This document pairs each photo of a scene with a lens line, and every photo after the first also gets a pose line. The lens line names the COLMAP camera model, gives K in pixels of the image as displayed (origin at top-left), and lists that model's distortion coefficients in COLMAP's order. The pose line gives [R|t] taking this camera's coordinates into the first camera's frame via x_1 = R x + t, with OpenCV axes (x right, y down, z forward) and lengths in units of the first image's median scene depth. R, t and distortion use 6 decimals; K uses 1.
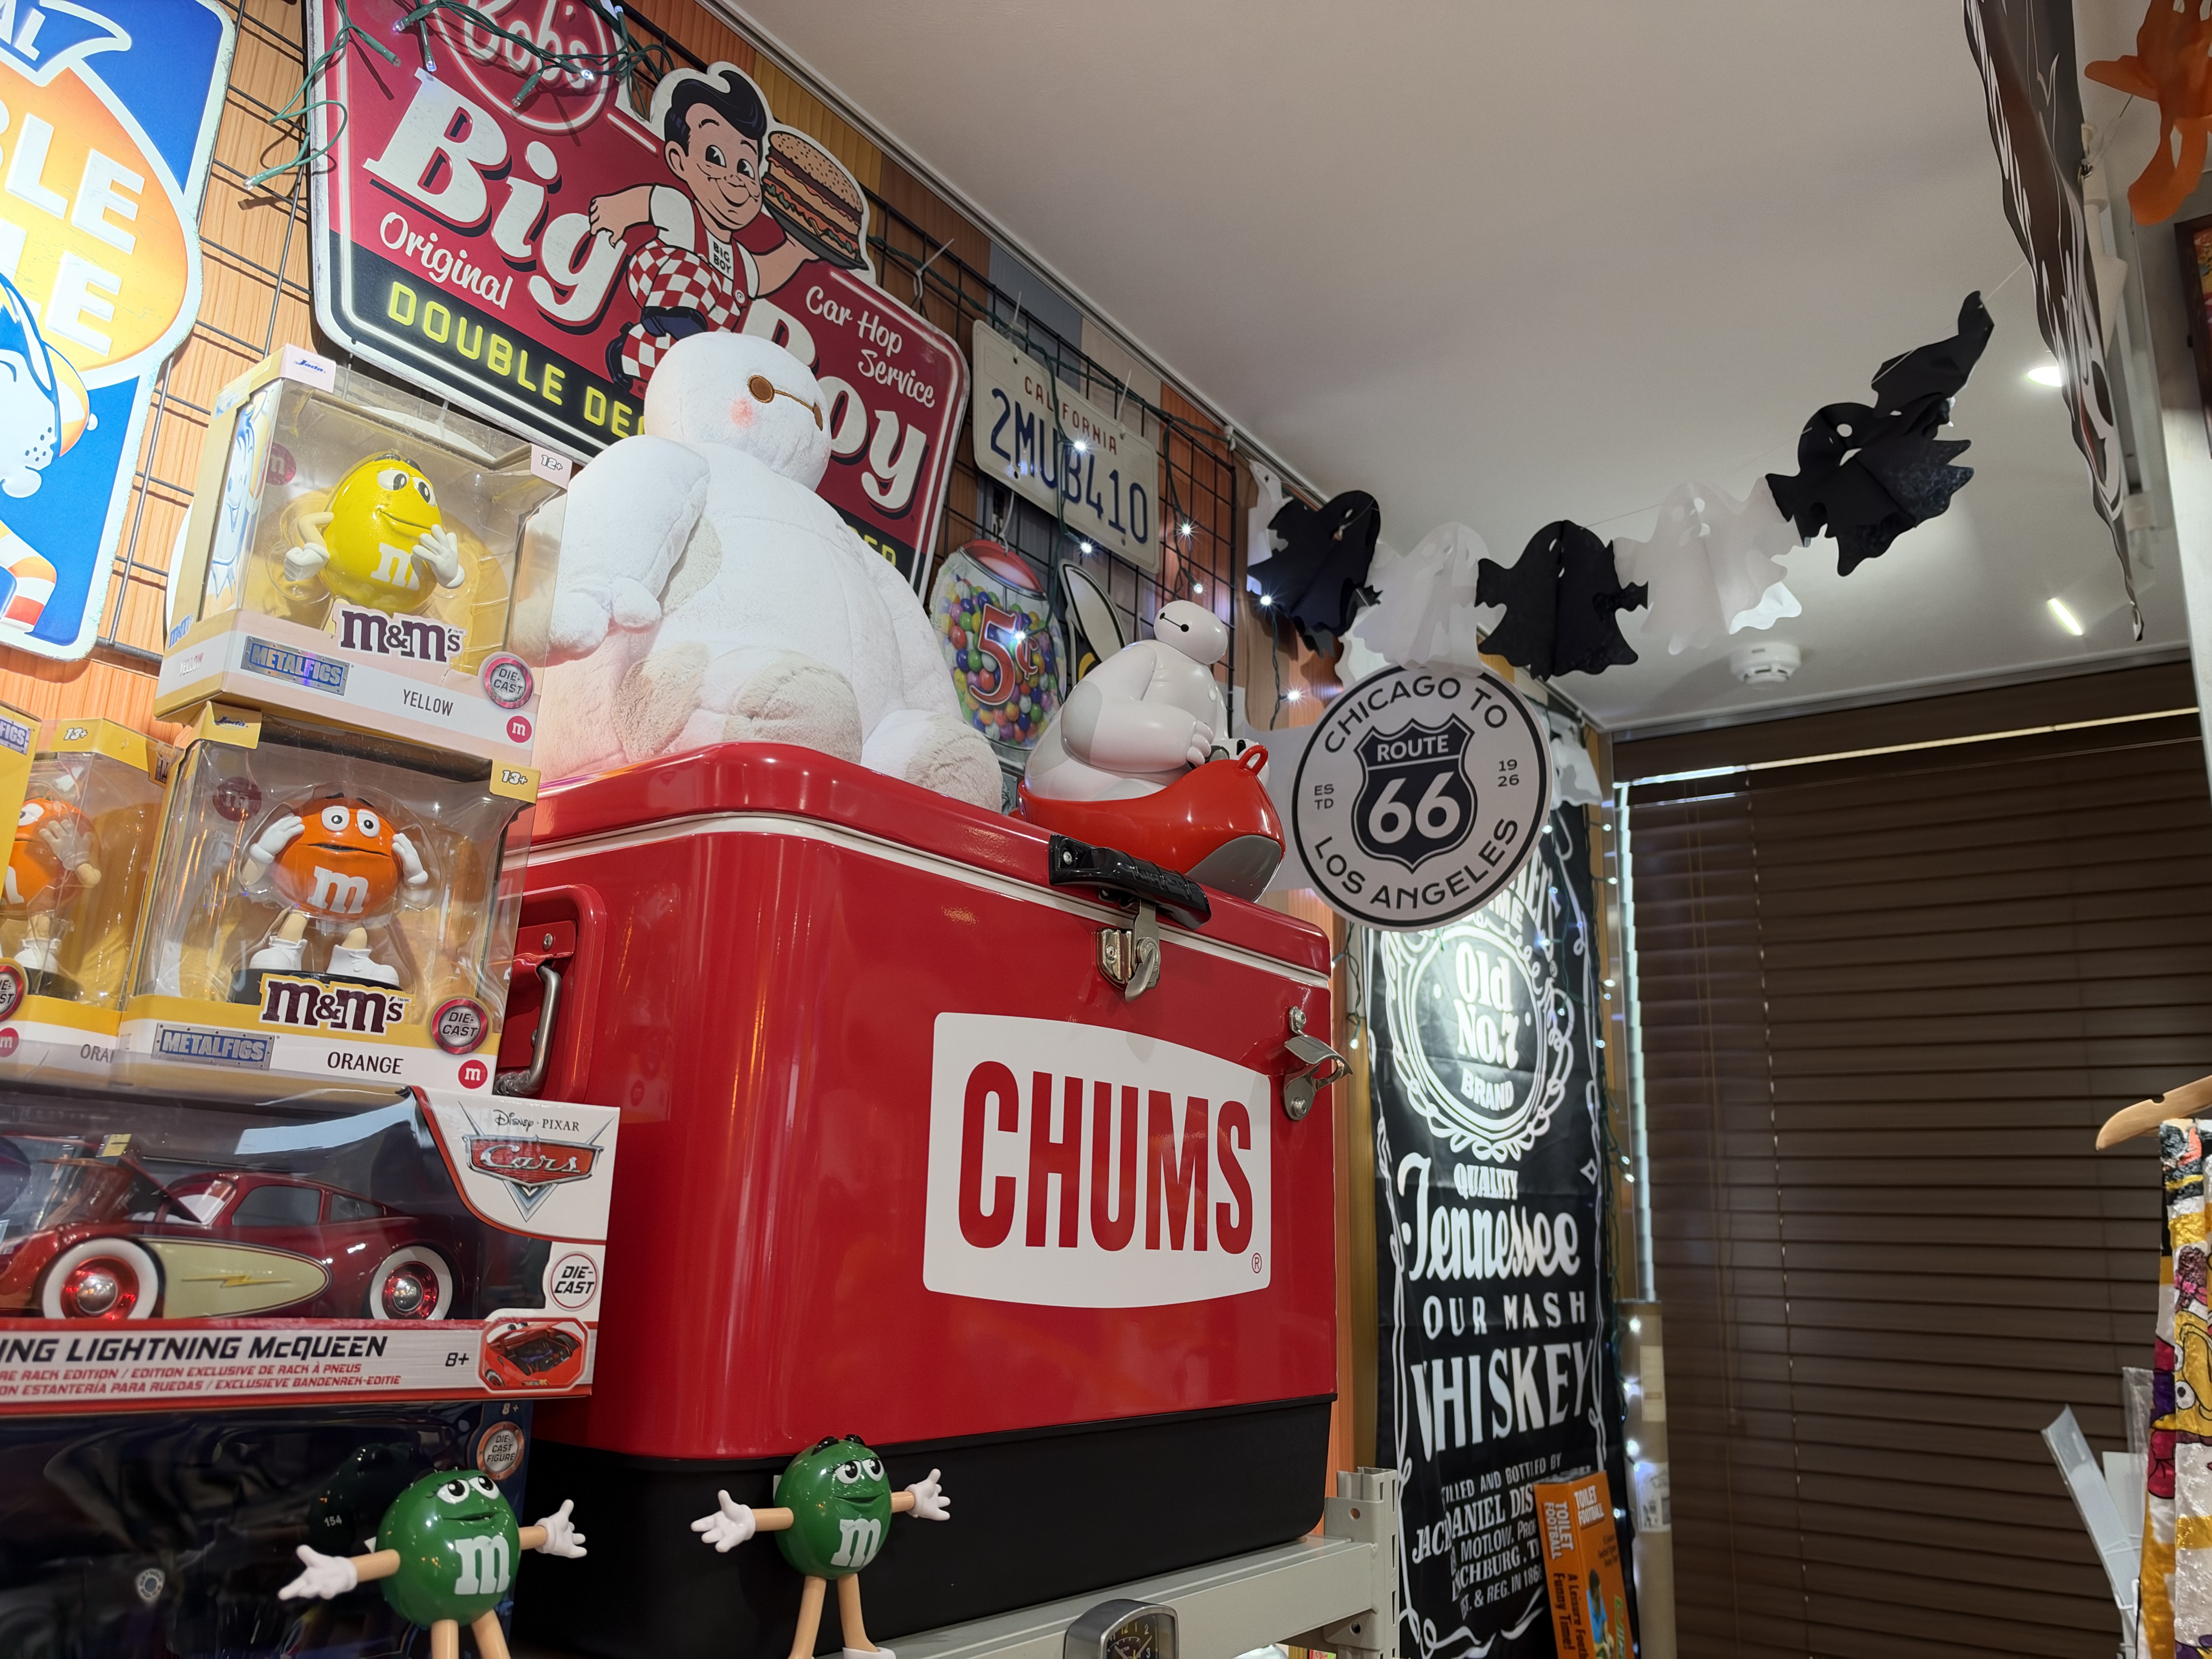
lens RADIAL K [[1619.8, 0, 1108.4], [0, 1619.8, 792.7], [0, 0, 1]] dist [-0.001064, -0.006946]
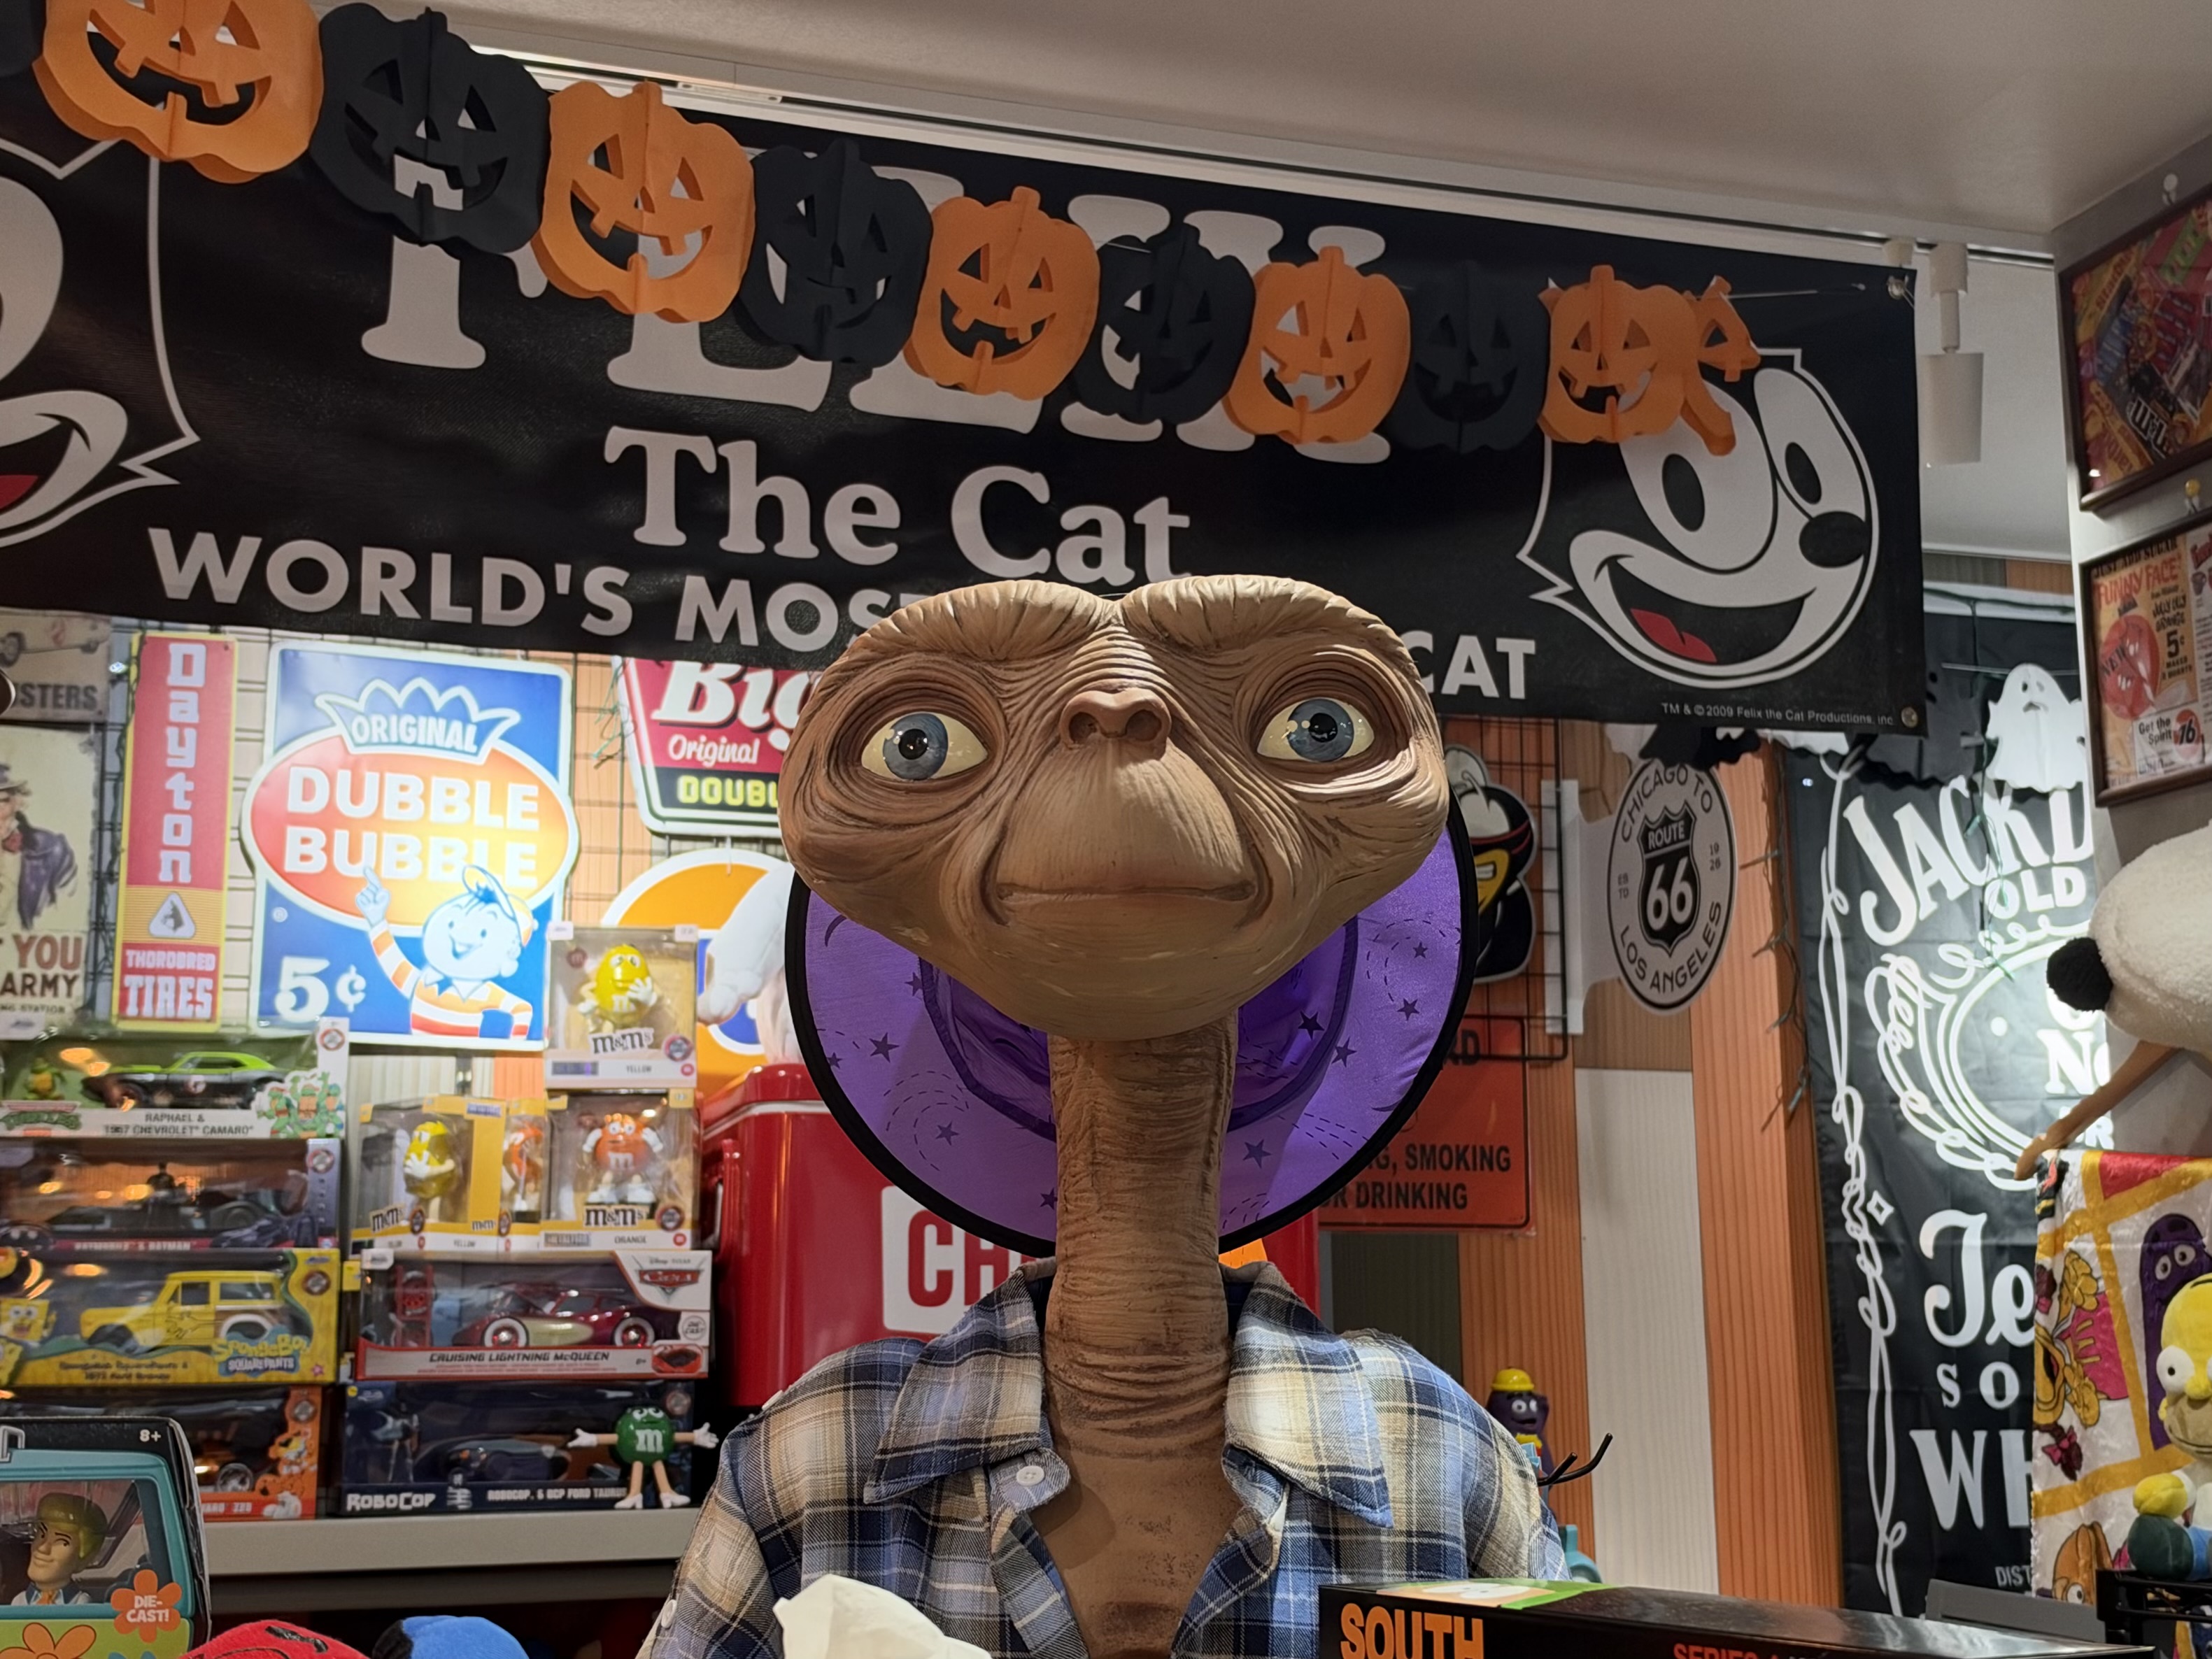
lens RADIAL K [[2799.0, 0, 1115.4], [0, 2799.0, 888.2], [0, 0, 1]] dist [0.410210, -1.512758]
pose [[0.791466, -0.145662, -0.593603, 2.061116], [0.197298, 0.980084, 0.022563, -0.220526], [0.578494, -0.134974, 0.804442, -1.416753]]
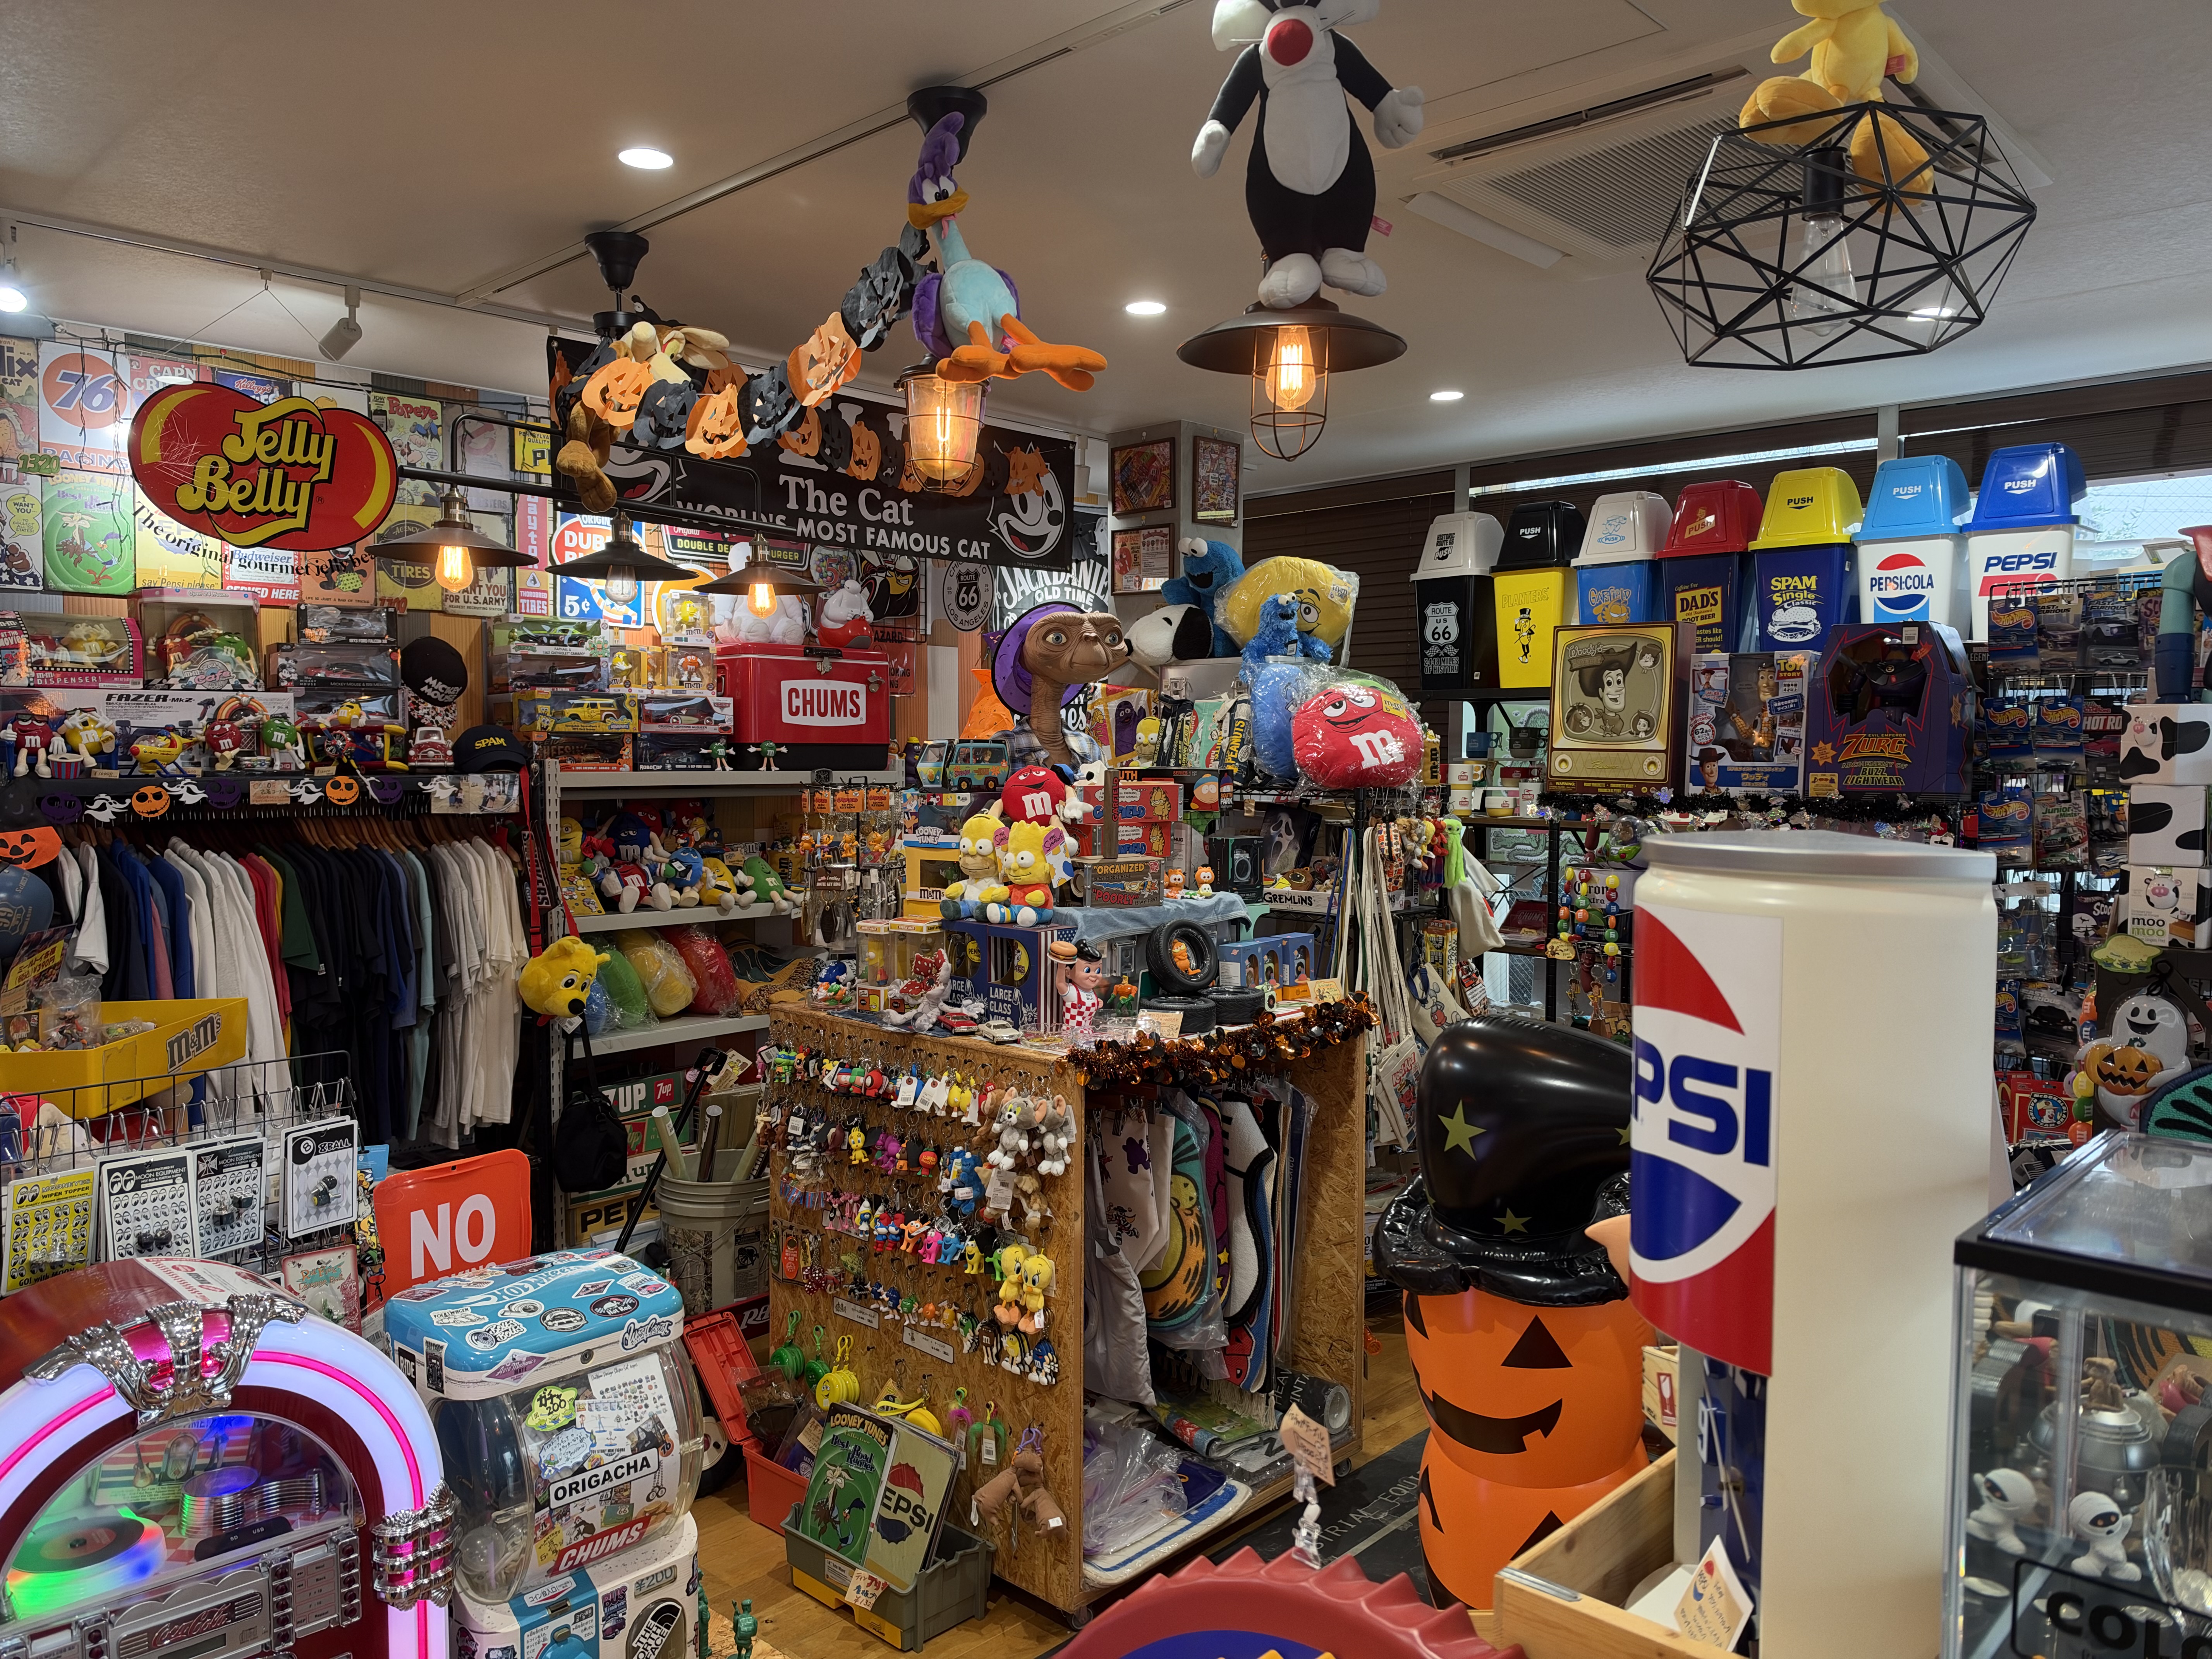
lens RADIAL K [[1653.1, 0, 1139.3], [0, 1653.1, 833.0], [0, 0, 1]] dist [0.052257, -0.193399]
pose [[0.990358, -0.020468, -0.137012, 2.116555], [0.061991, 0.949953, 0.306179, -1.175827], [0.123888, -0.311720, 0.942063, -5.036363]]
